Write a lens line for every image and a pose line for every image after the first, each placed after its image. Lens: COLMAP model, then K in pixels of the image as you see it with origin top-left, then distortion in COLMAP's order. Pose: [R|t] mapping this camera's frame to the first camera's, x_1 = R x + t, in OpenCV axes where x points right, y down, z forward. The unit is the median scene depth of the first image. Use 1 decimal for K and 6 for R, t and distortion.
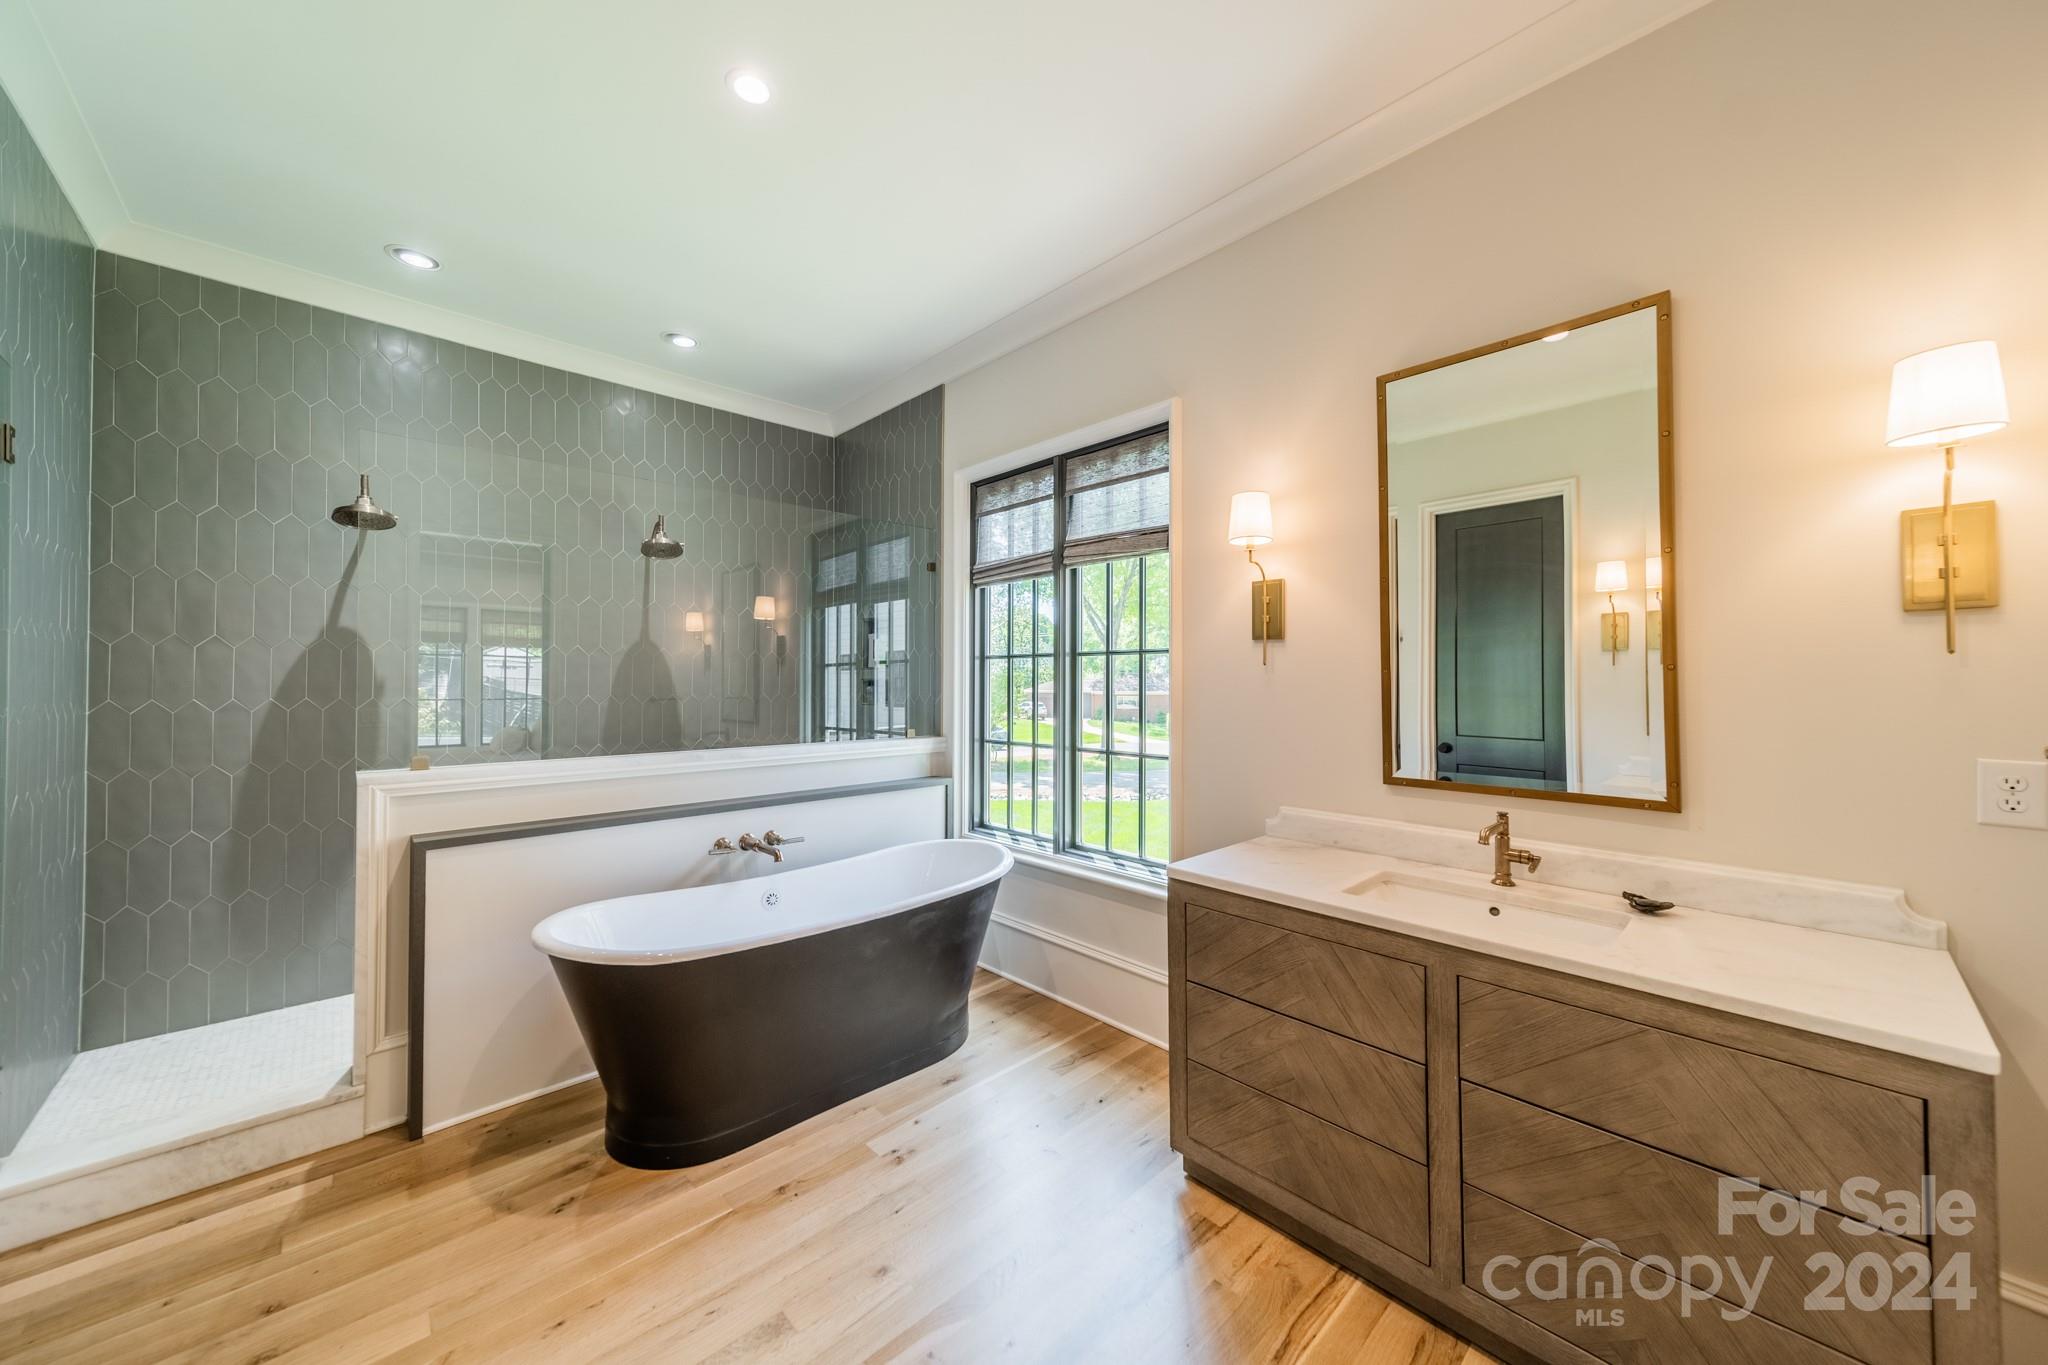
lens RADIAL K [[727.9, 0, 1028.6], [0, 727.9, 681.1], [0, 0, 1]] dist [0.008616, 0.000139]
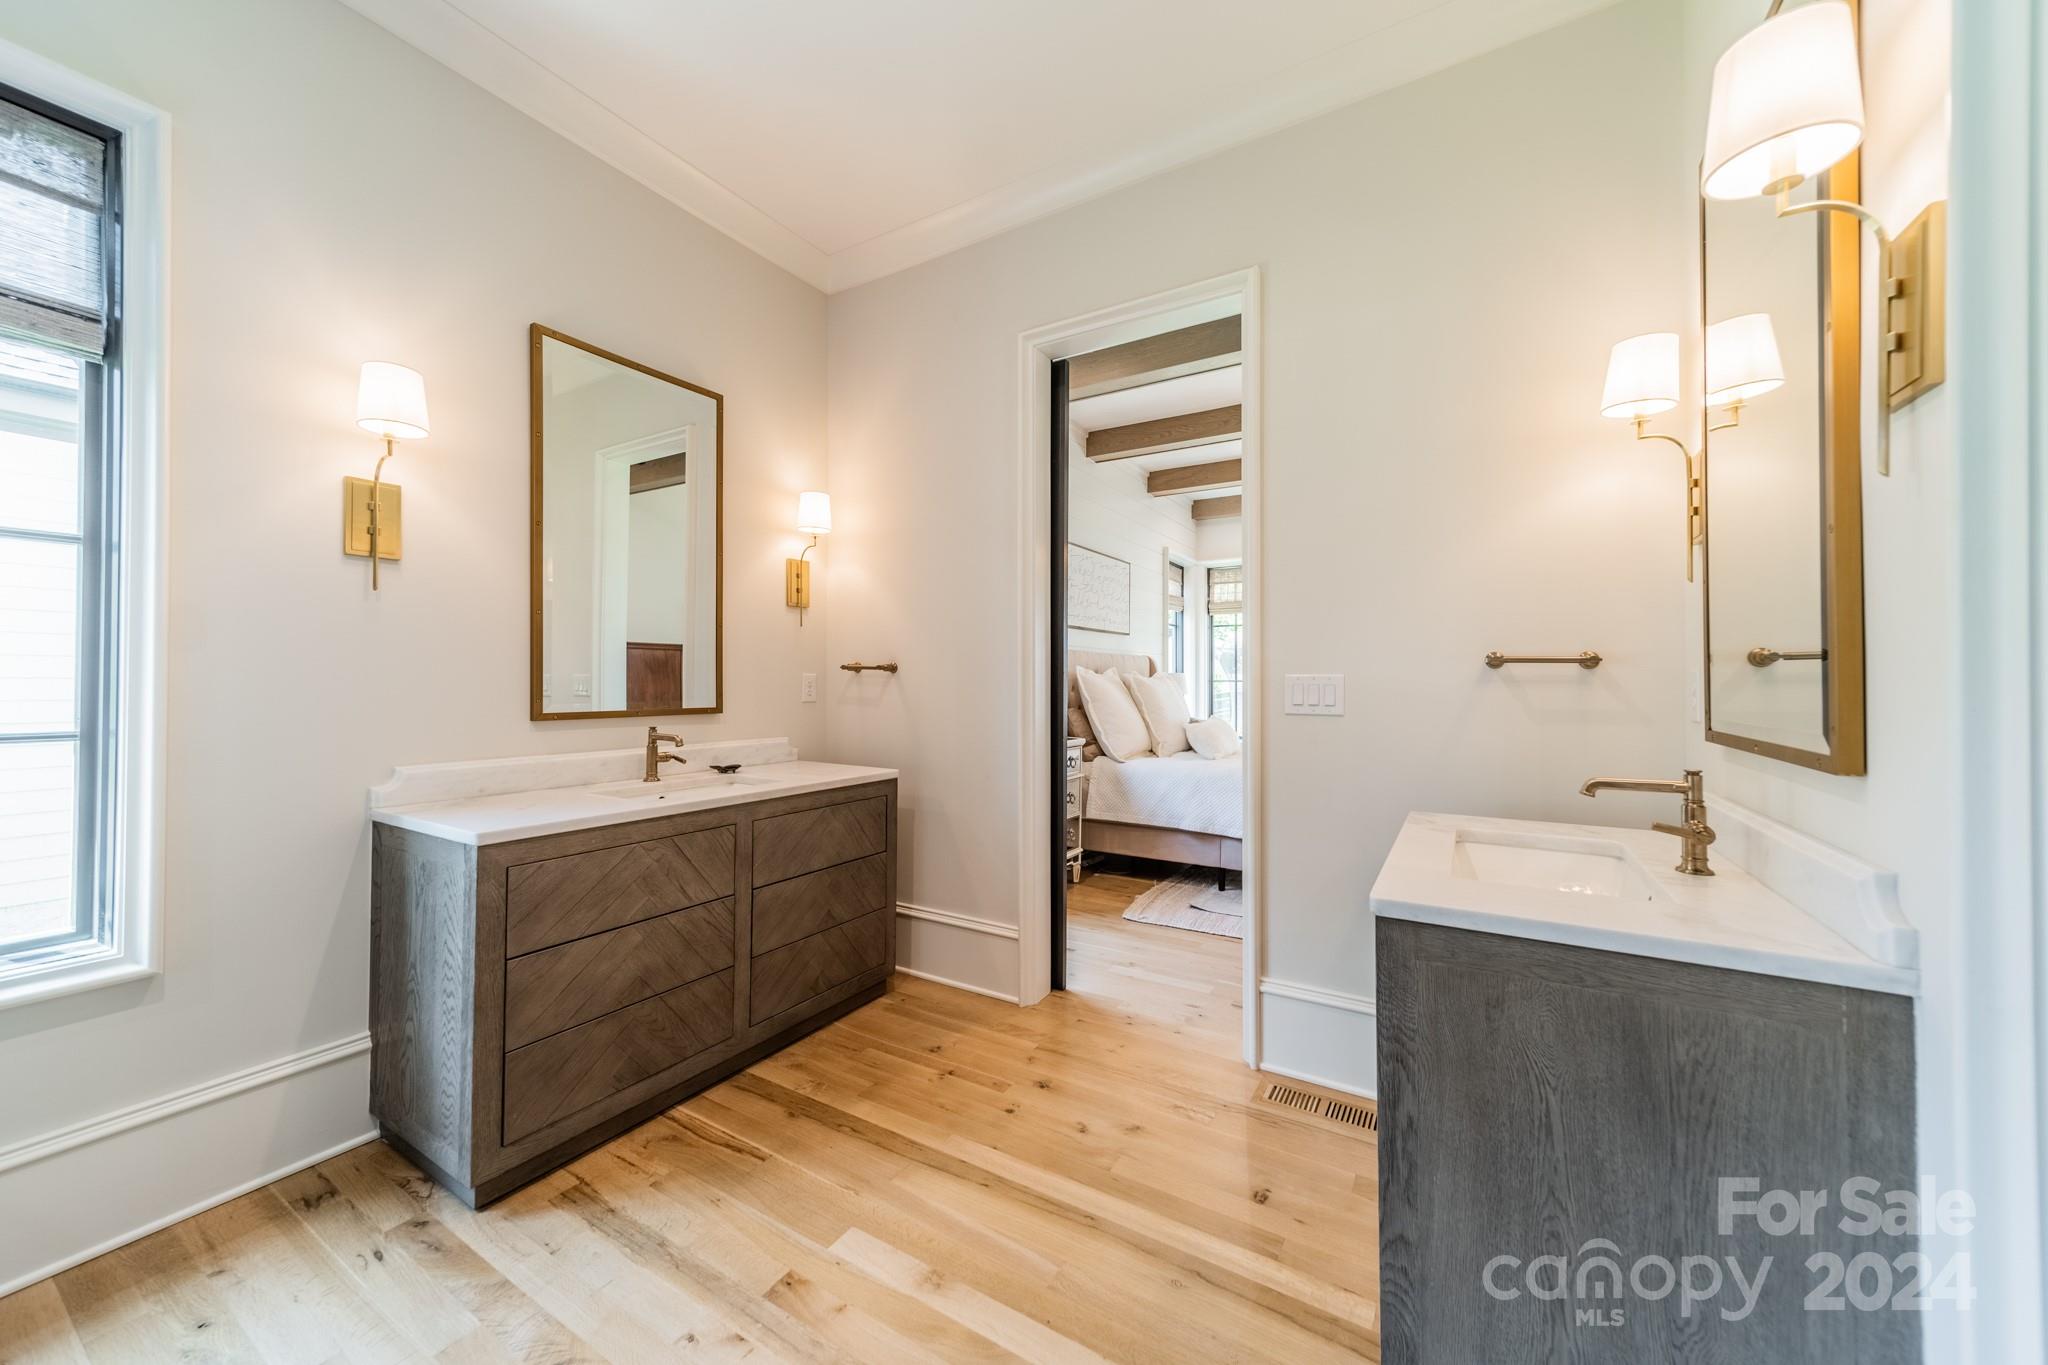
lens RADIAL K [[727.9, 0, 1028.1], [0, 727.9, 684.0], [0, 0, 1]] dist [0.008616, 0.000139]
pose [[-0.266027, -0.004141, 0.963957, -0.755338], [-0.004114, 0.999987, 0.003160, 0.090160], [-0.963957, -0.003125, -0.266040, 0.654350]]
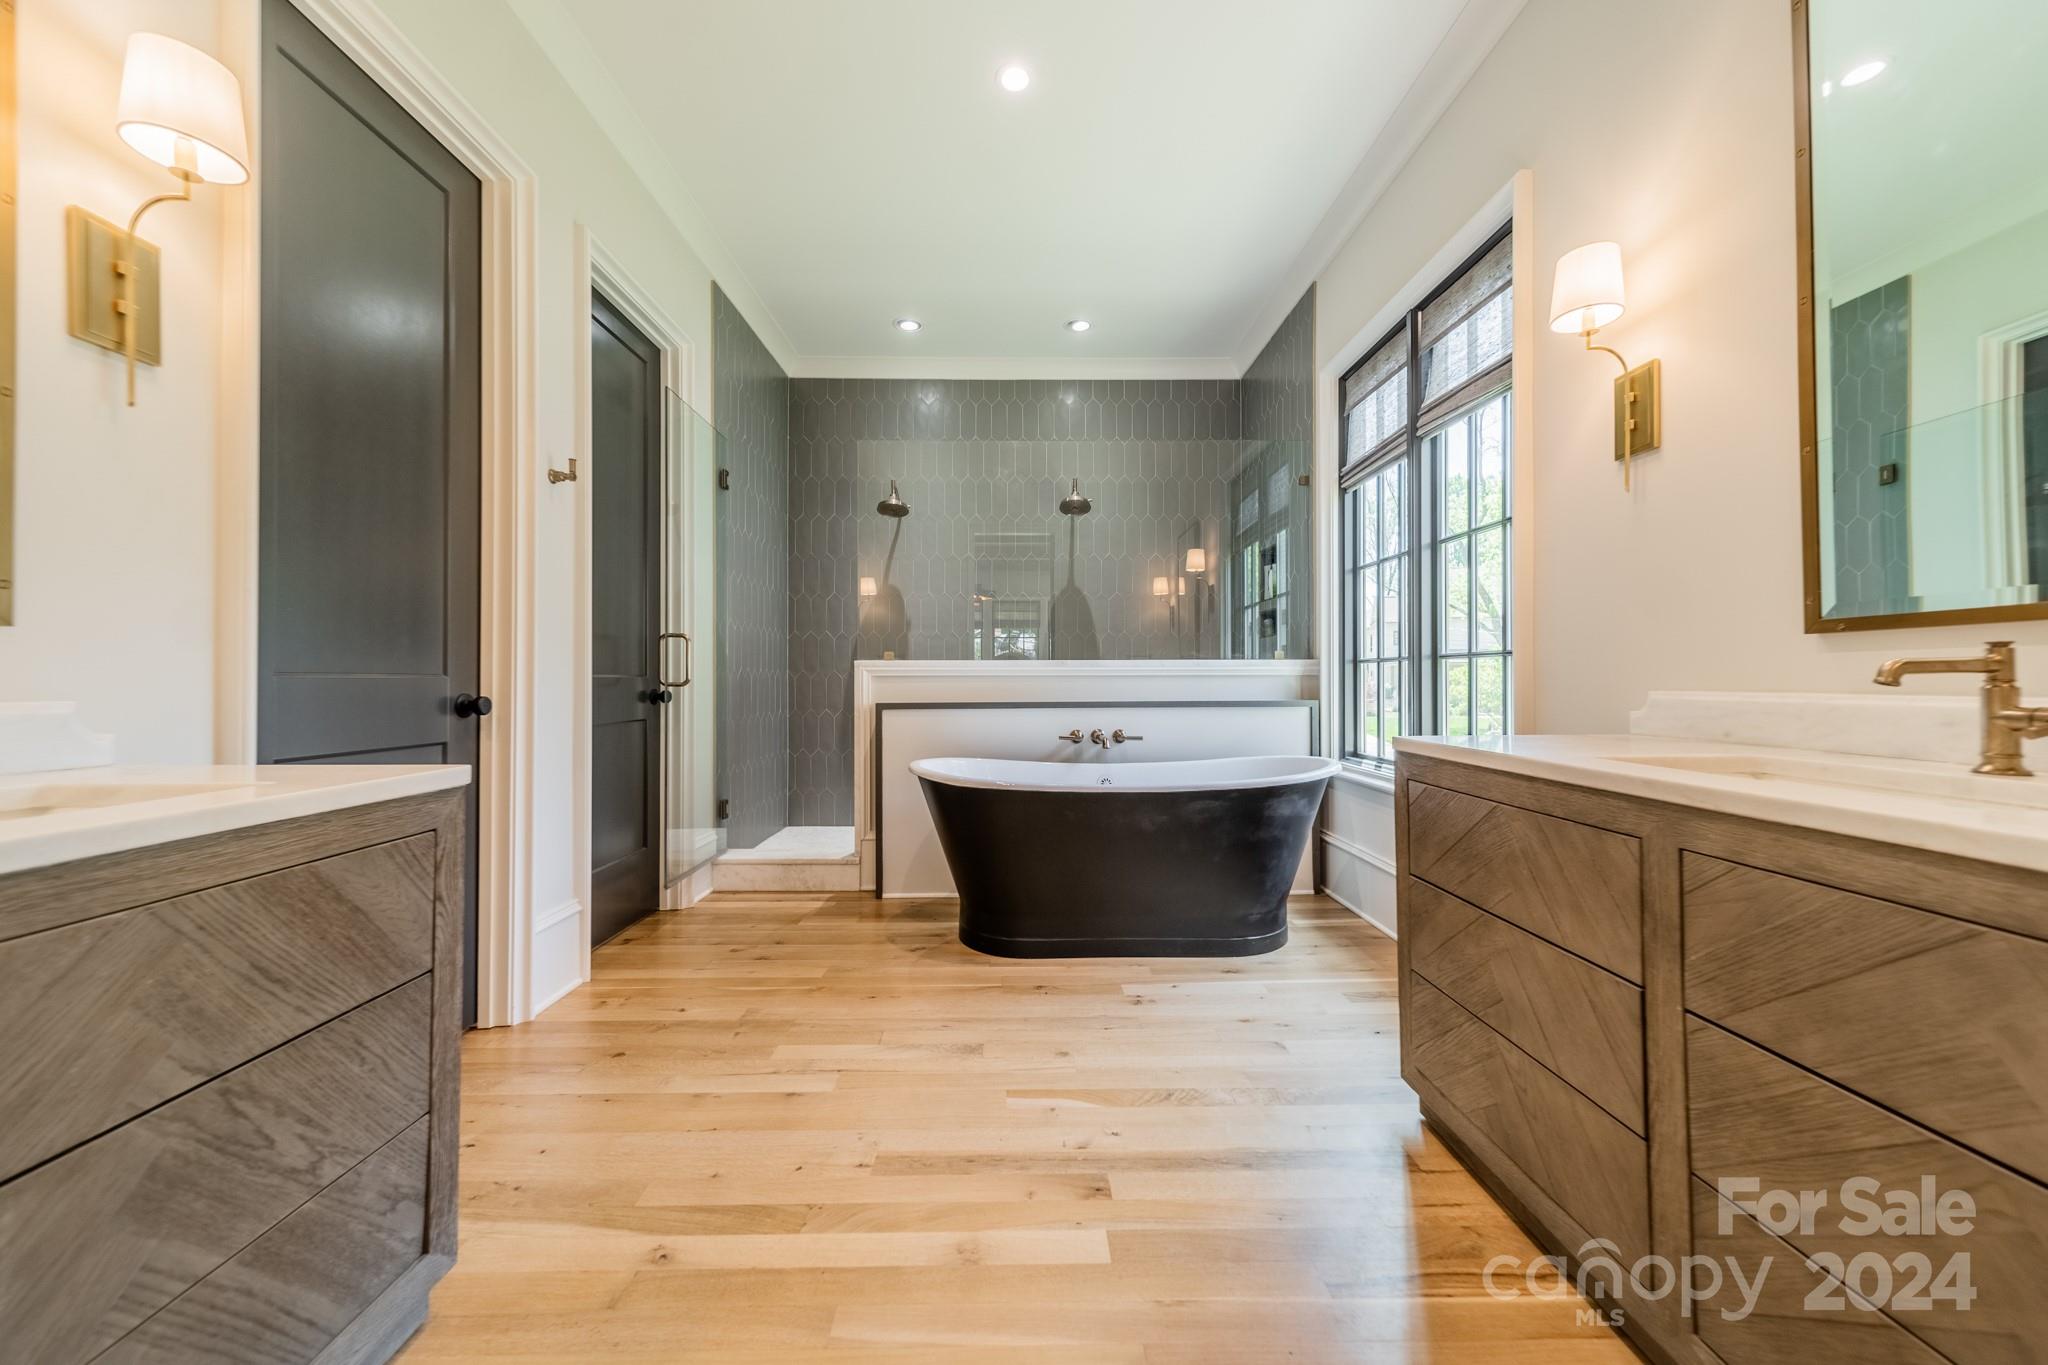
lens RADIAL K [[727.9, 0, 1031.4], [0, 727.9, 682.0], [0, 0, 1]] dist [0.008616, 0.000139]
pose [[0.740639, -0.001782, -0.671900, 0.457053], [0.004157, 0.999989, 0.001930, 0.193420], [0.671890, -0.004223, 0.740639, 0.109029]]
